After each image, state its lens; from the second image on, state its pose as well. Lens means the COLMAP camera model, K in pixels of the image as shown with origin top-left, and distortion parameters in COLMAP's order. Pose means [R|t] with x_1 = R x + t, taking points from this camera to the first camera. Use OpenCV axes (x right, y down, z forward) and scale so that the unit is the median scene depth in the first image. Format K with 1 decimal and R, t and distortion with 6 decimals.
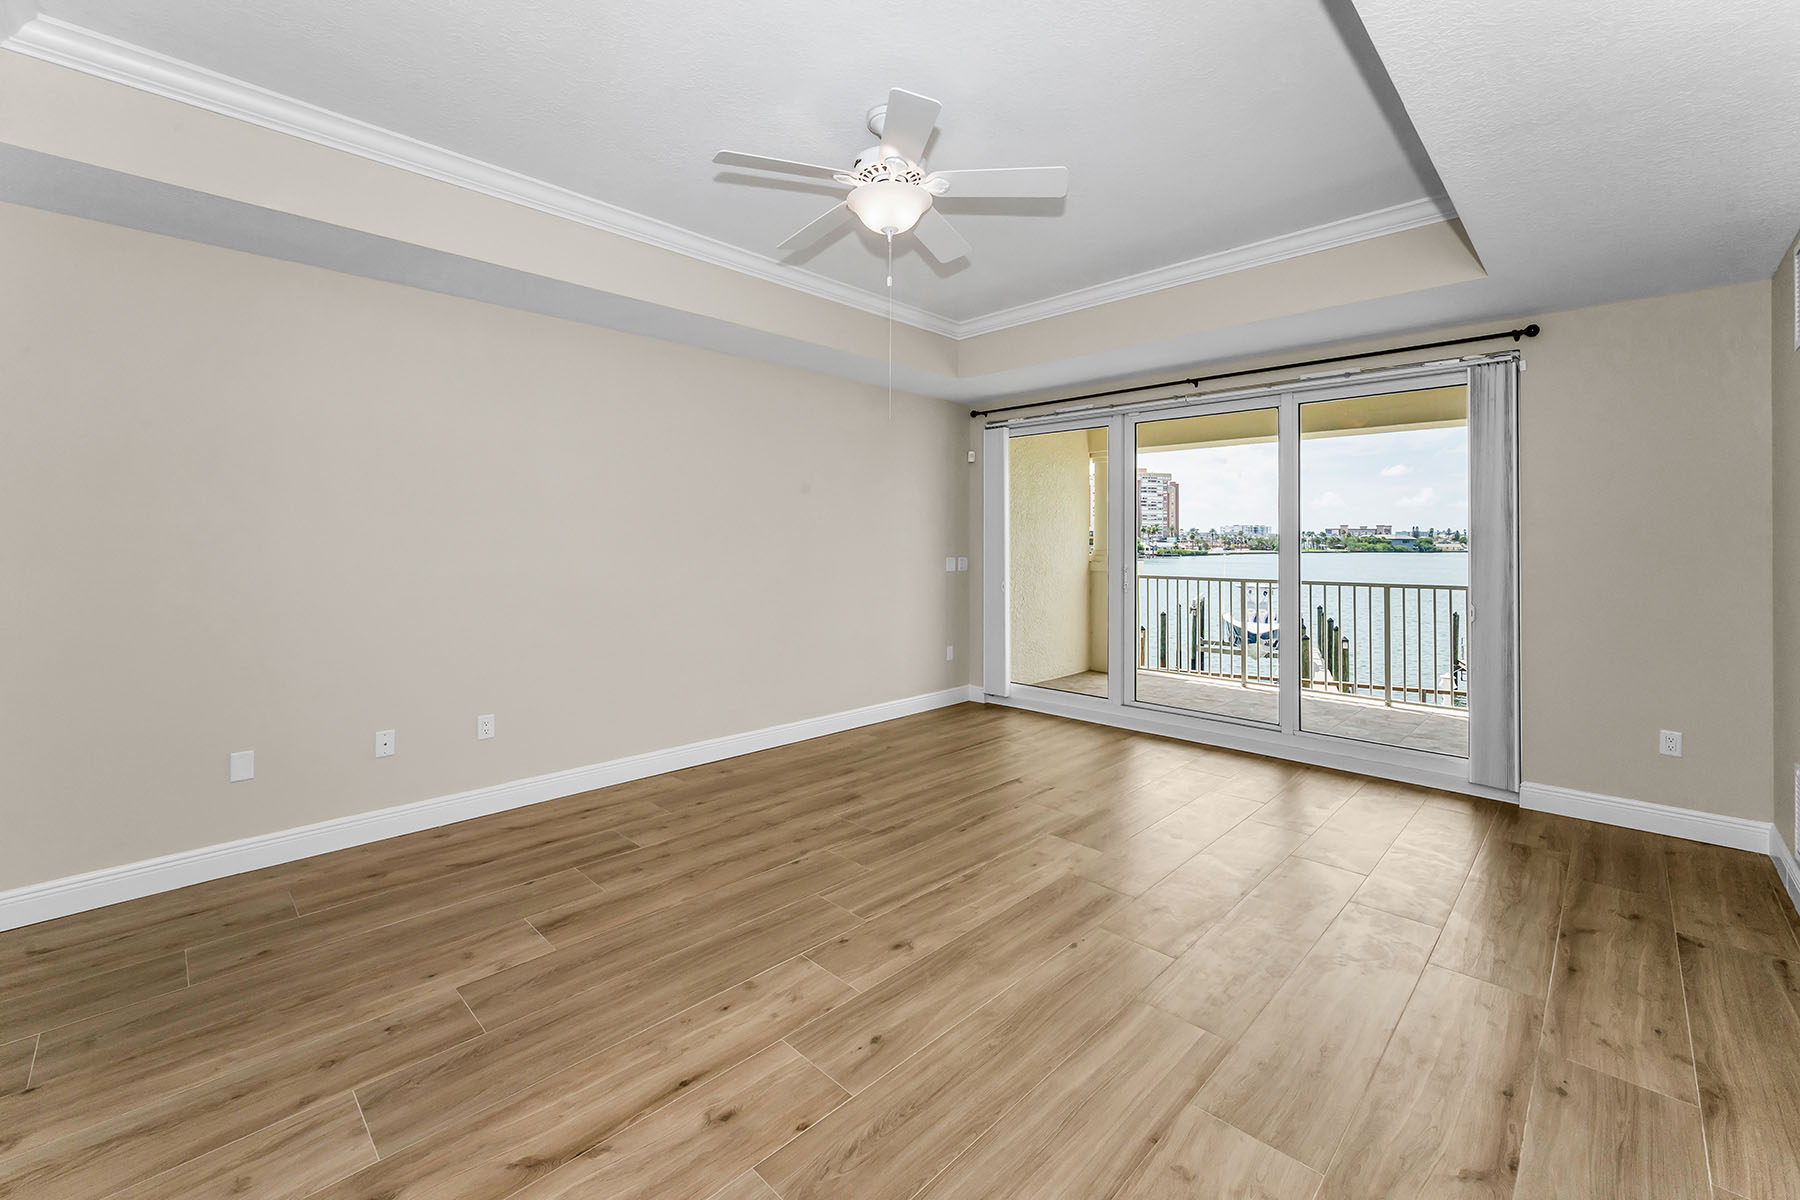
lens RADIAL K [[744.3, 0, 890.4], [0, 744.3, 535.5], [0, 0, 1]] dist [0.003749, -0.002967]
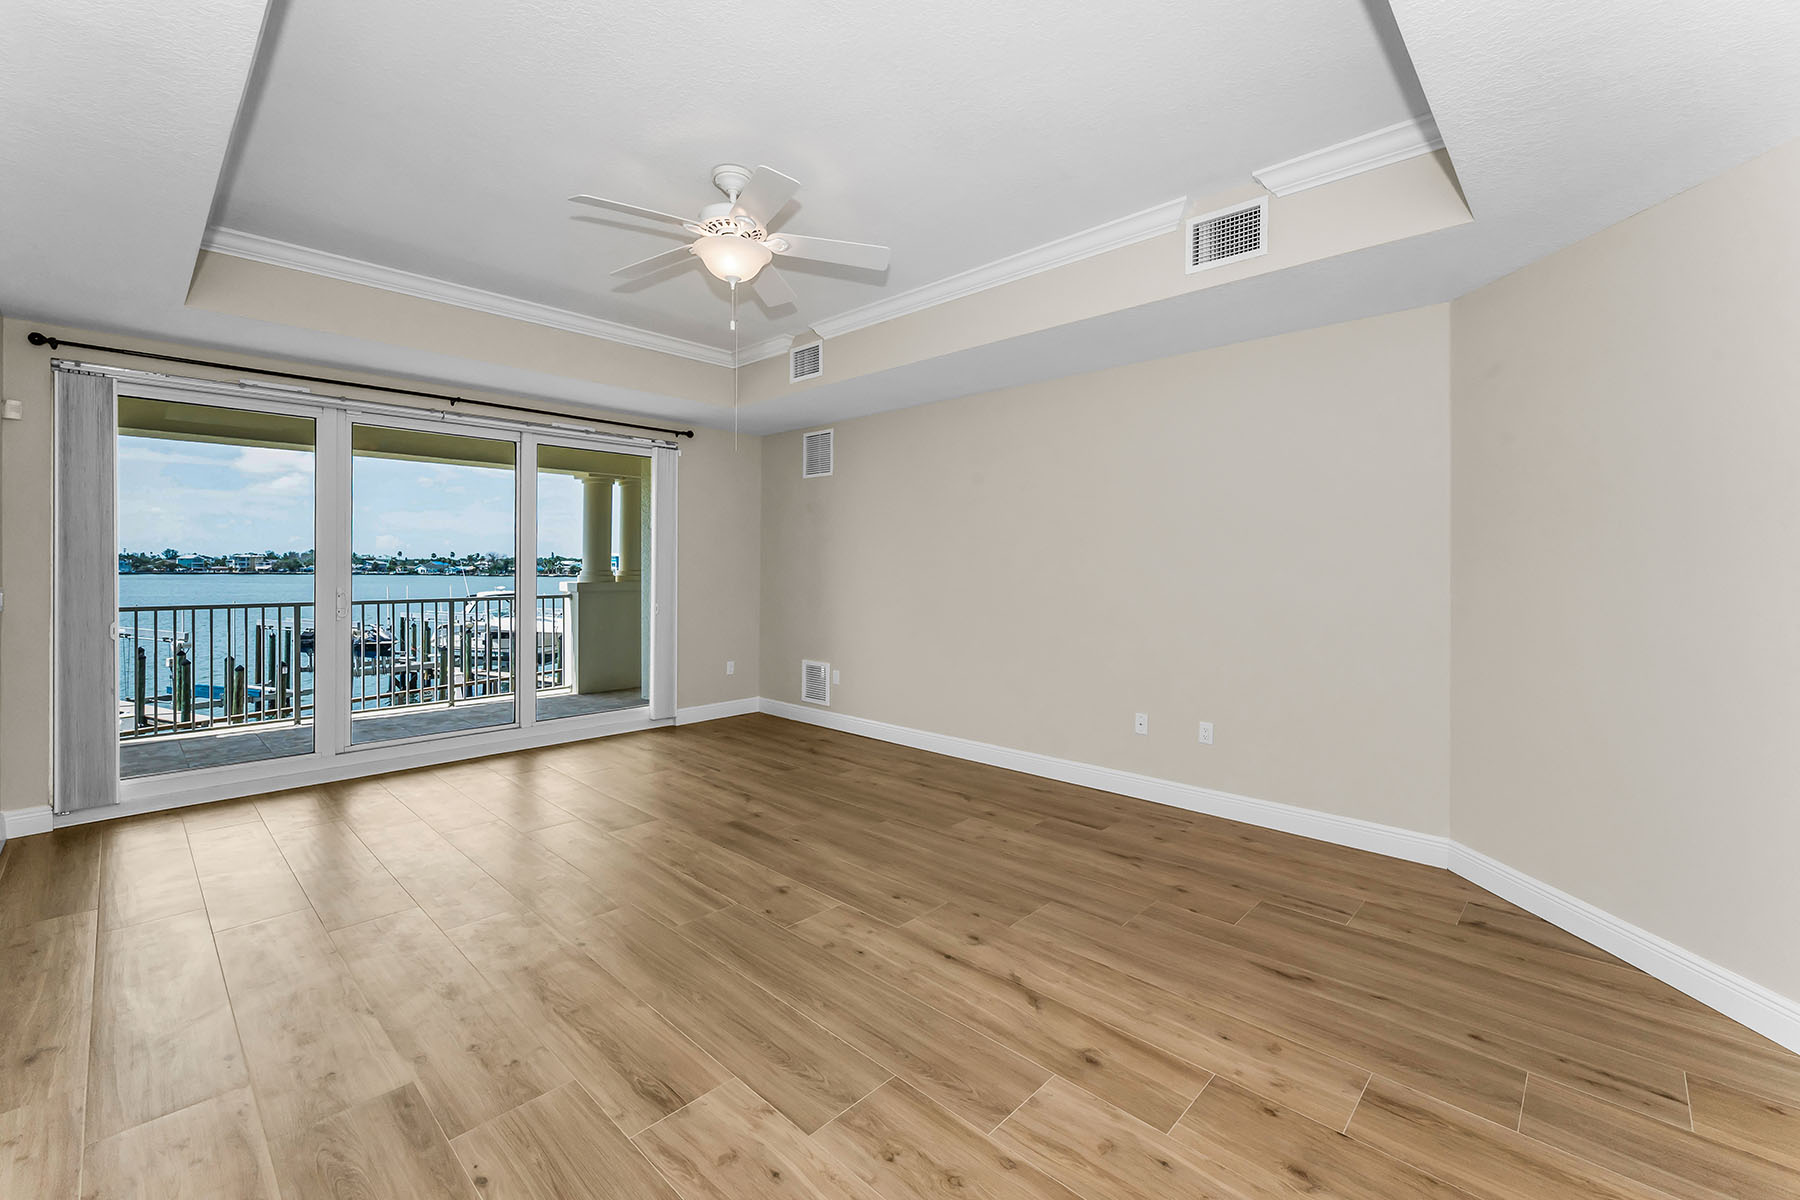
lens RADIAL K [[747.0, 0, 906.7], [0, 747.0, 579.6], [0, 0, 1]] dist [0.000830, 0.000191]
pose [[-0.023137, -0.022109, 0.999488, -1.253088], [-0.012038, 0.999689, 0.021834, 0.007833], [-0.999660, -0.011527, -0.023396, 0.854523]]
